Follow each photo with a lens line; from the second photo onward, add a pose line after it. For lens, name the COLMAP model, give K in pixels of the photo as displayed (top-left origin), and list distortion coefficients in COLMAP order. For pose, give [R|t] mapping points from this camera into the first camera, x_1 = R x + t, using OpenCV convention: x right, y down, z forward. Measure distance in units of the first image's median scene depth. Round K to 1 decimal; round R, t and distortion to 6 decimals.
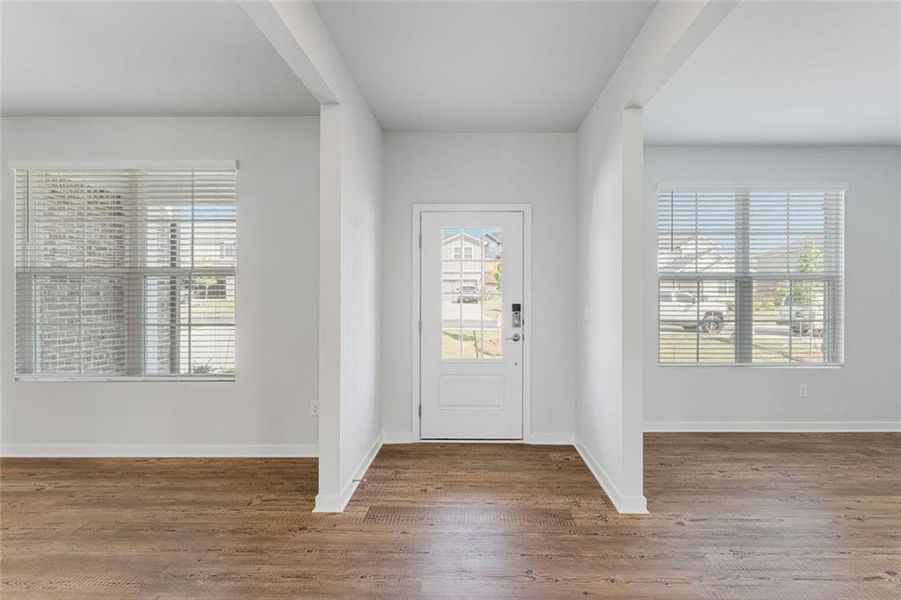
lens RADIAL K [[401.3, 0, 473.7], [0, 401.3, 295.7], [0, 0, 1]] dist [0.002244, 0.000107]
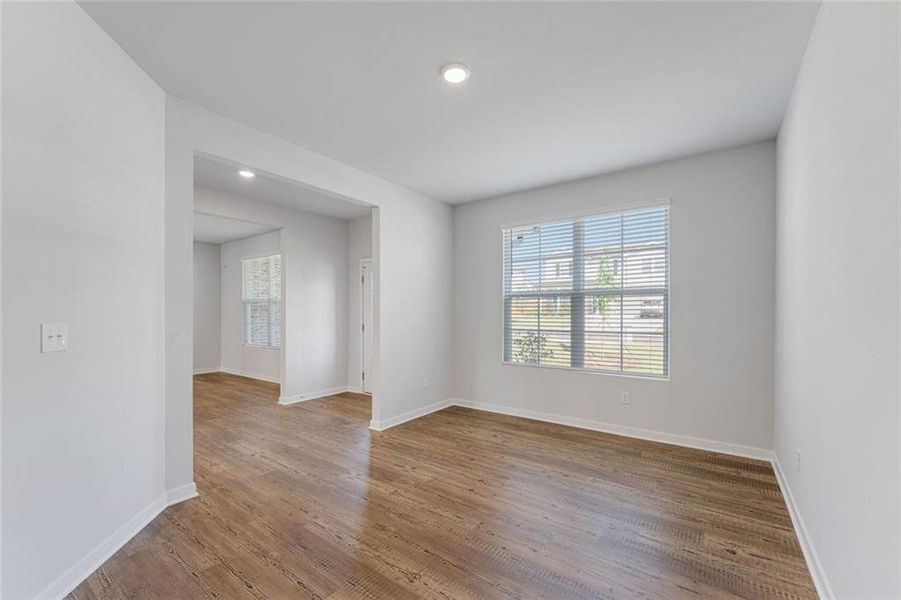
lens RADIAL K [[367.0, 0, 440.6], [0, 367.0, 305.9], [0, 0, 1]] dist [0.000282, 0.000335]
pose [[0.801671, -0.009916, -0.597684, 0.992469], [0.001330, 0.999890, -0.014806, 0.004594], [0.597765, 0.011074, 0.801595, -0.084899]]
